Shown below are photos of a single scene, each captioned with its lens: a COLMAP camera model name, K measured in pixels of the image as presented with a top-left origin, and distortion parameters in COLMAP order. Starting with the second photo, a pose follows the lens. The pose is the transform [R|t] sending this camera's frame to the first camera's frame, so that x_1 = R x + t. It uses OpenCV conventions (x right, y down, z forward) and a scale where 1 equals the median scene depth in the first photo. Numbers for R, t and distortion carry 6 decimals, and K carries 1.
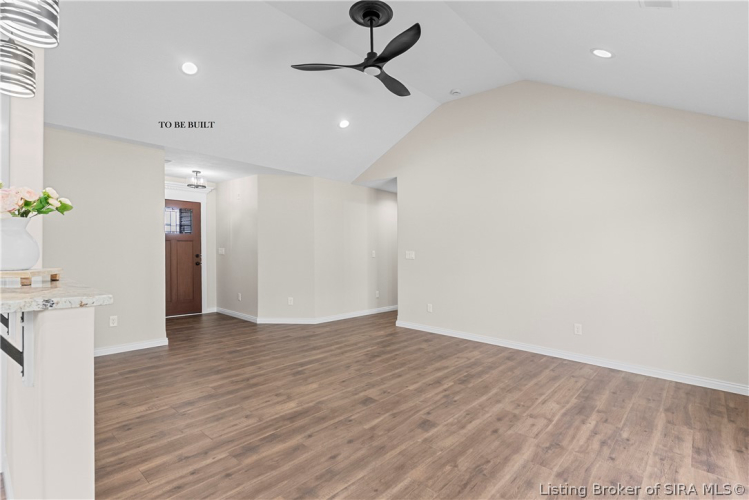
lens RADIAL K [[364.9, 0, 389.7], [0, 364.9, 246.5], [0, 0, 1]] dist [0.006046, -0.001538]
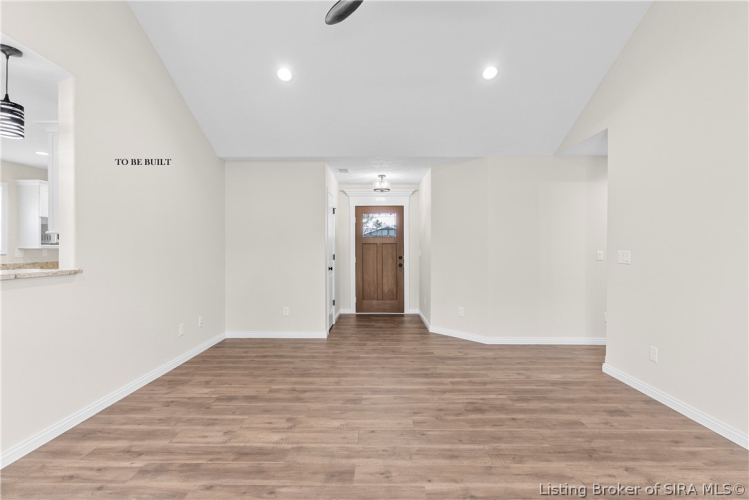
lens RADIAL K [[364.9, 0, 378.9], [0, 364.9, 254.0], [0, 0, 1]] dist [0.006046, -0.001538]
pose [[0.641933, -0.006535, -0.766733, 0.431622], [0.017027, 0.999839, 0.005734, 0.016420], [0.766572, -0.016736, 0.641941, 0.551826]]
